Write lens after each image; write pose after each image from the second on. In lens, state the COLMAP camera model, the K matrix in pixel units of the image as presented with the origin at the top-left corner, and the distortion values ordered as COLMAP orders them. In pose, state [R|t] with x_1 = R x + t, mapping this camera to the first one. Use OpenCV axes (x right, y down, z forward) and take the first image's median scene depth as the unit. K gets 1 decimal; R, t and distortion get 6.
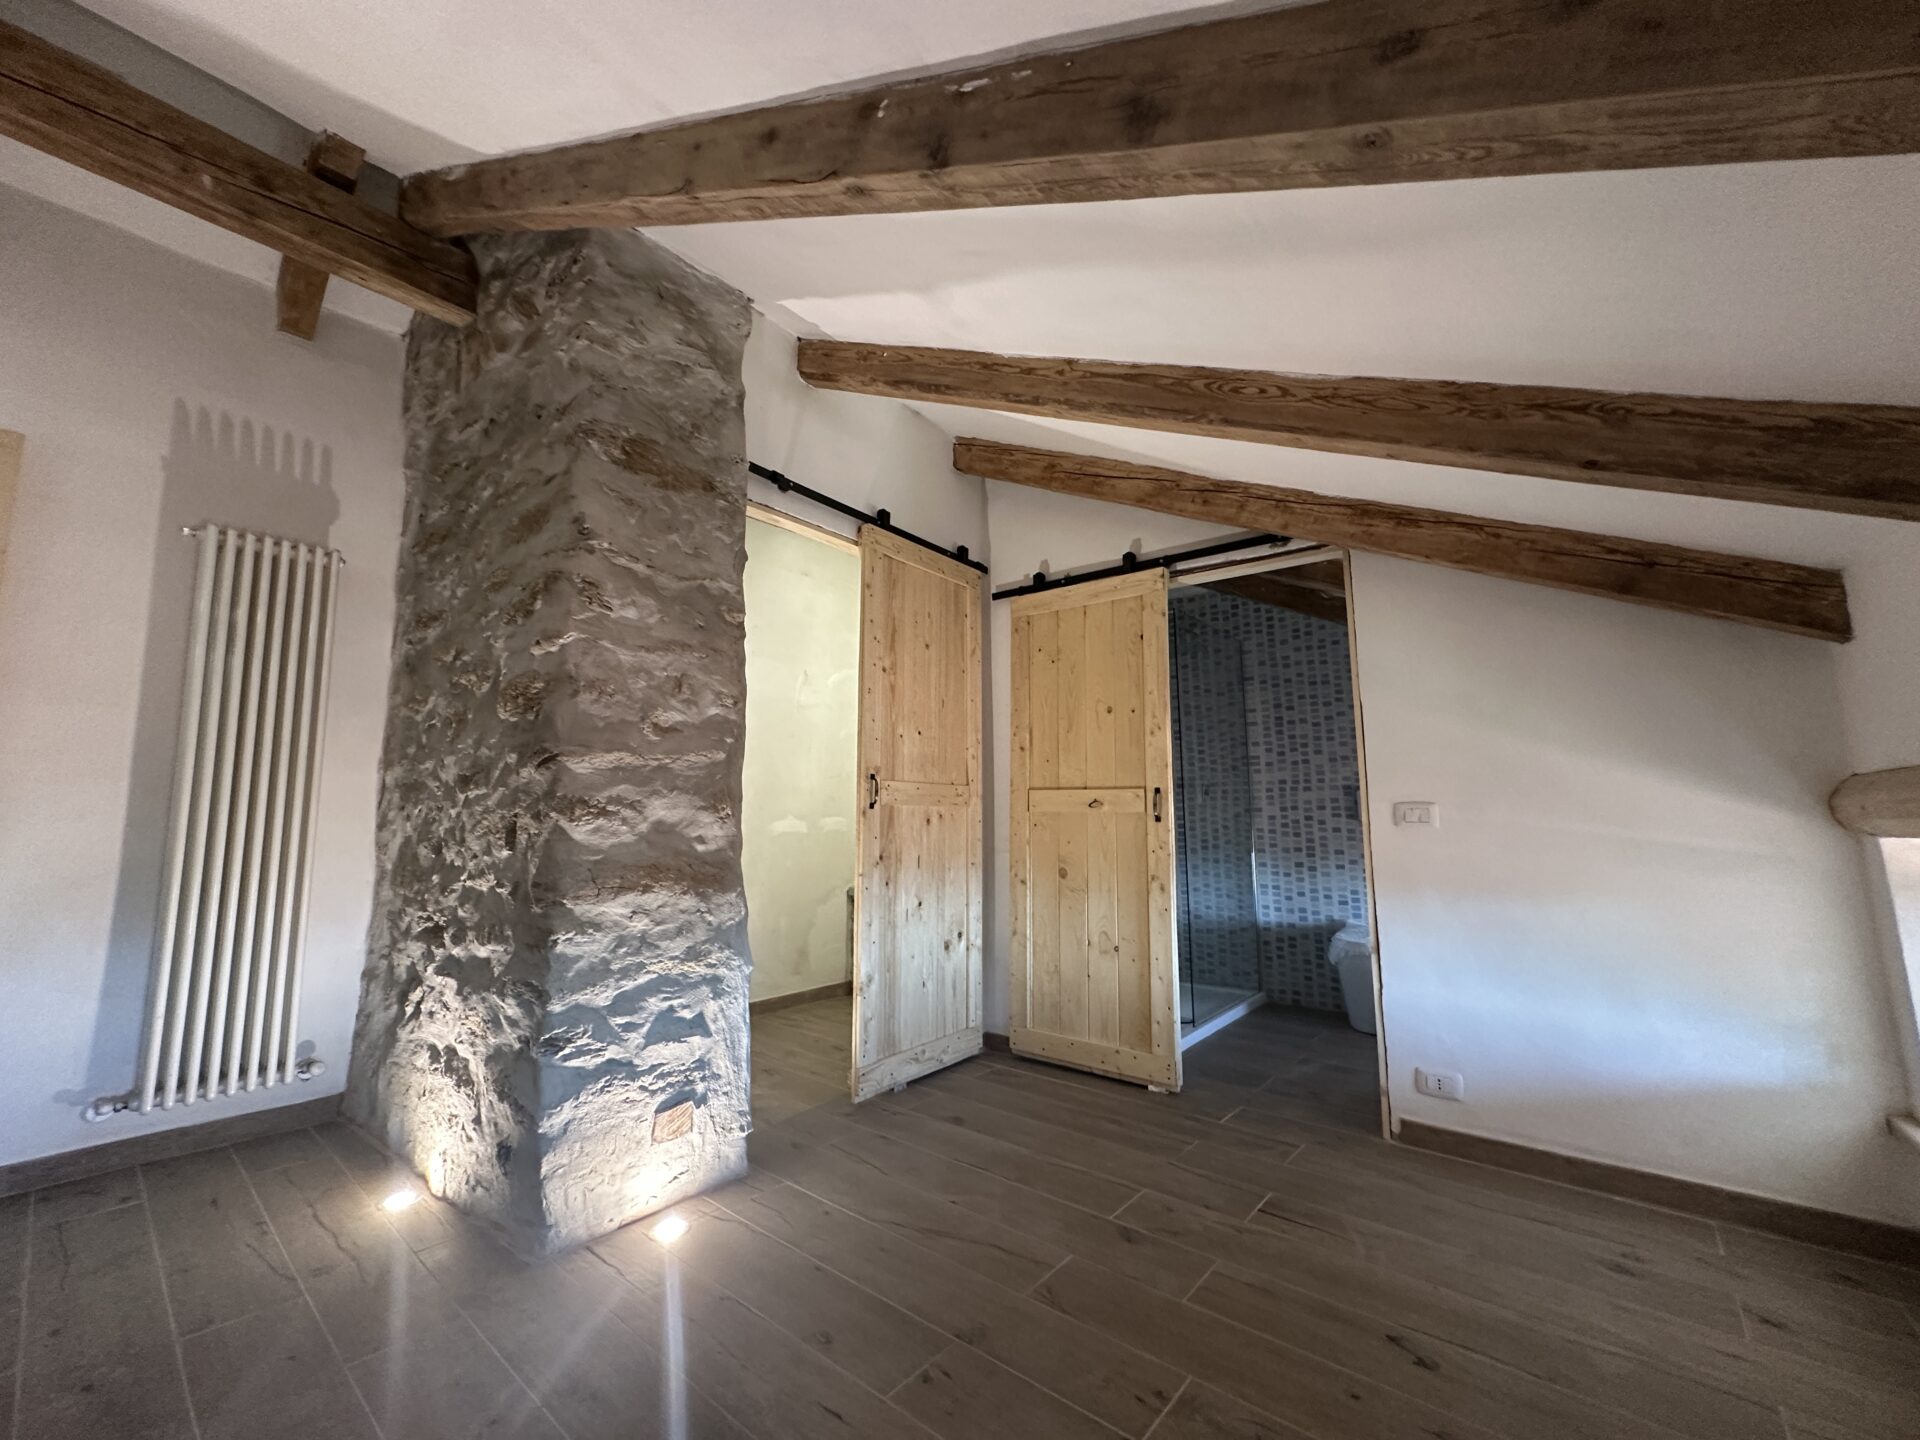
lens RADIAL K [[770.5, 0, 955.3], [0, 770.5, 721.5], [0, 0, 1]] dist [-0.003690, 0.002808]
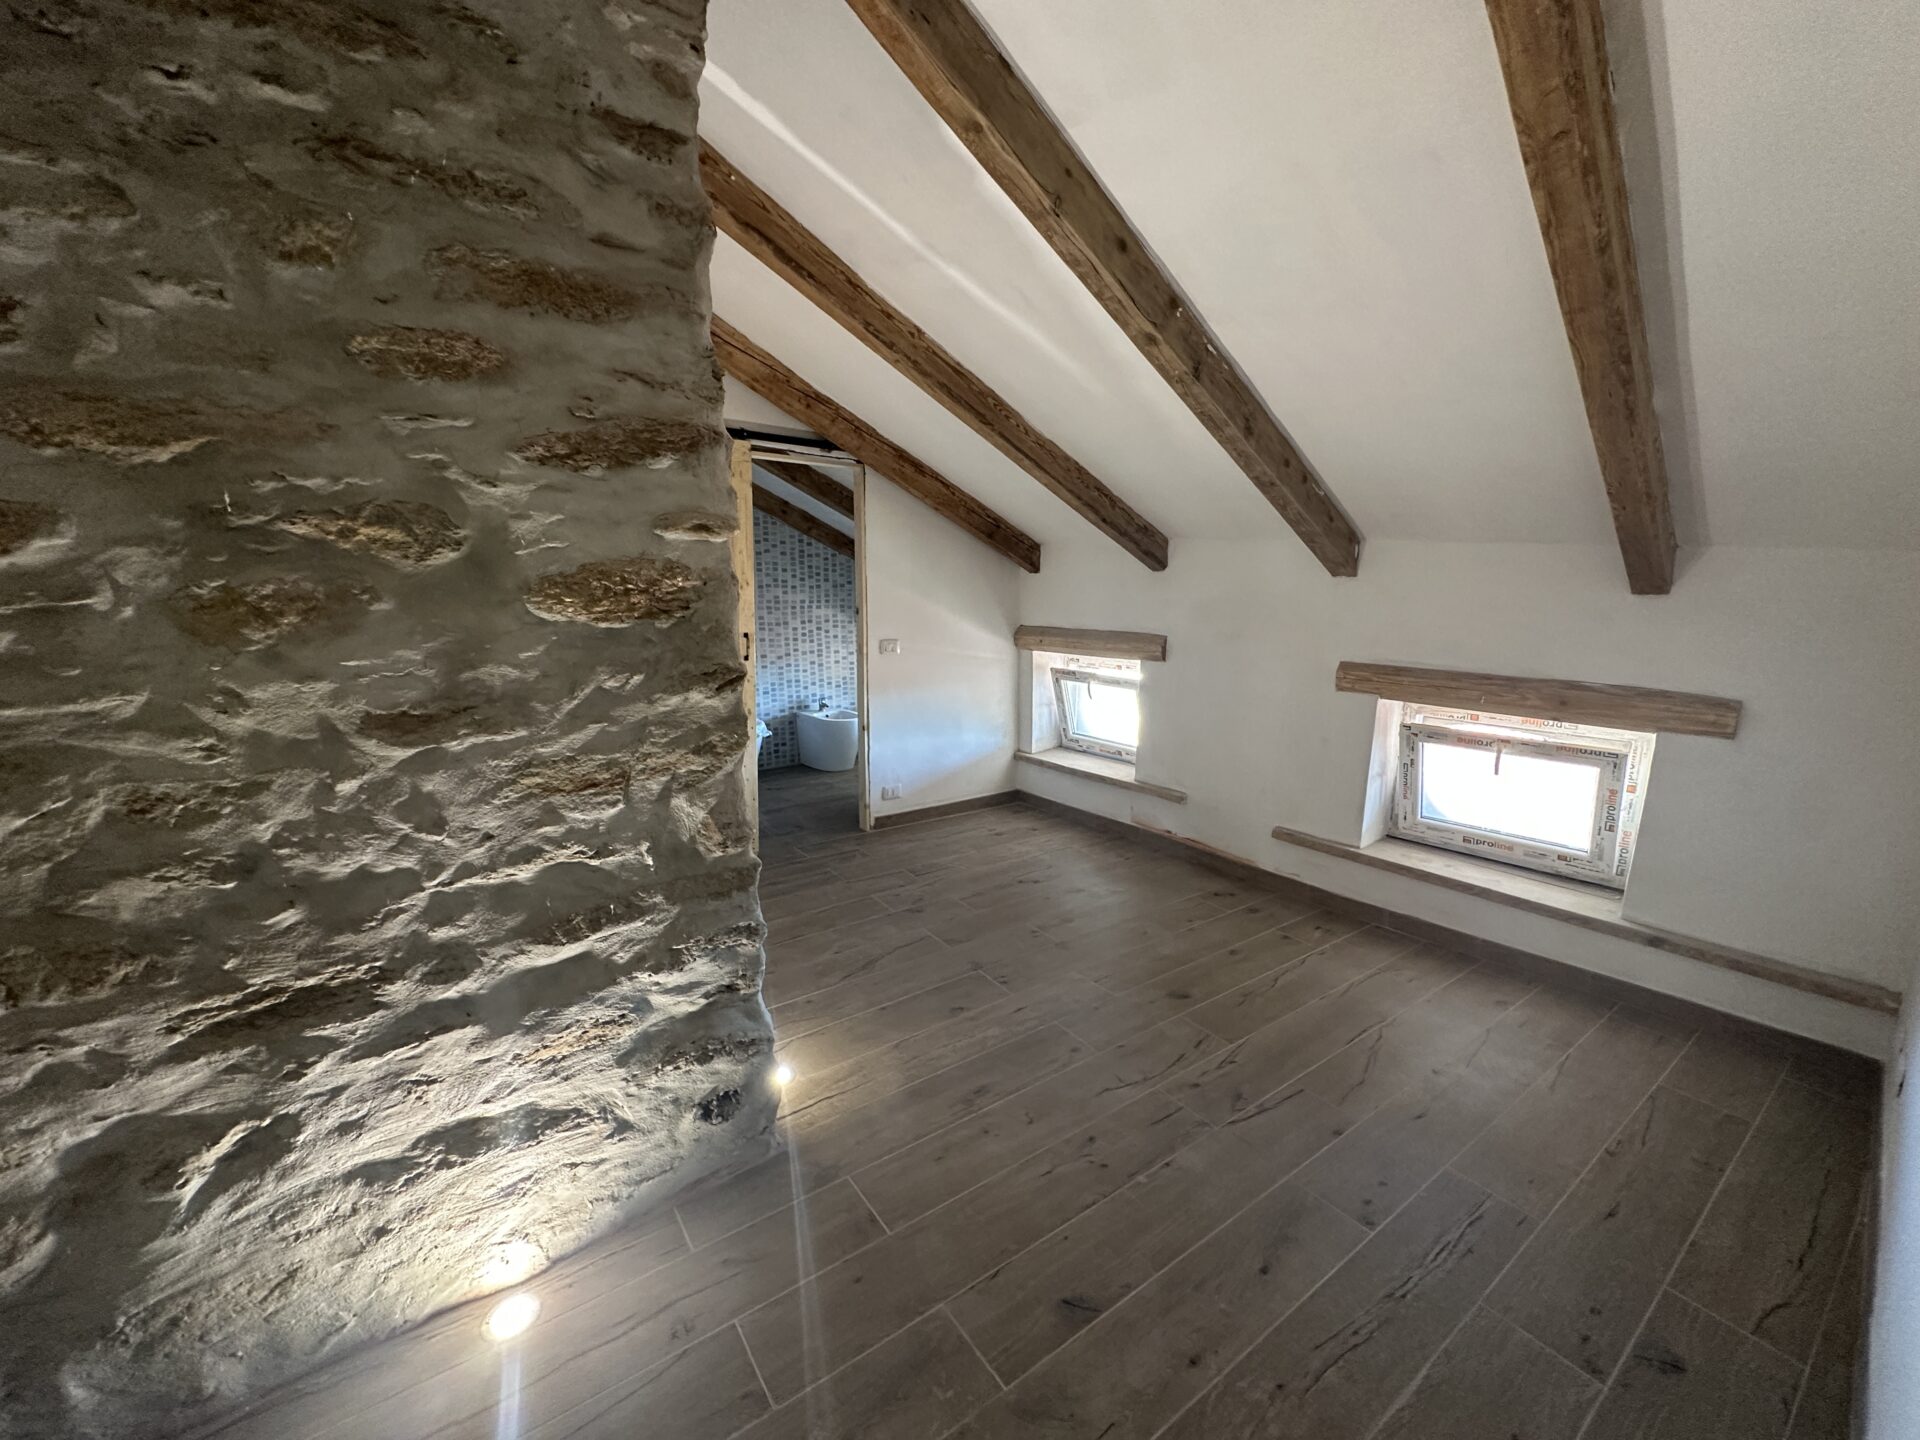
lens RADIAL K [[770.5, 0, 960.6], [0, 770.5, 726.0], [0, 0, 1]] dist [-0.003690, 0.002808]
pose [[0.238811, -0.176402, 0.954909, -0.895087], [-0.130666, 0.968581, 0.211606, -0.078441], [-0.962235, -0.175308, 0.208258, 0.409726]]
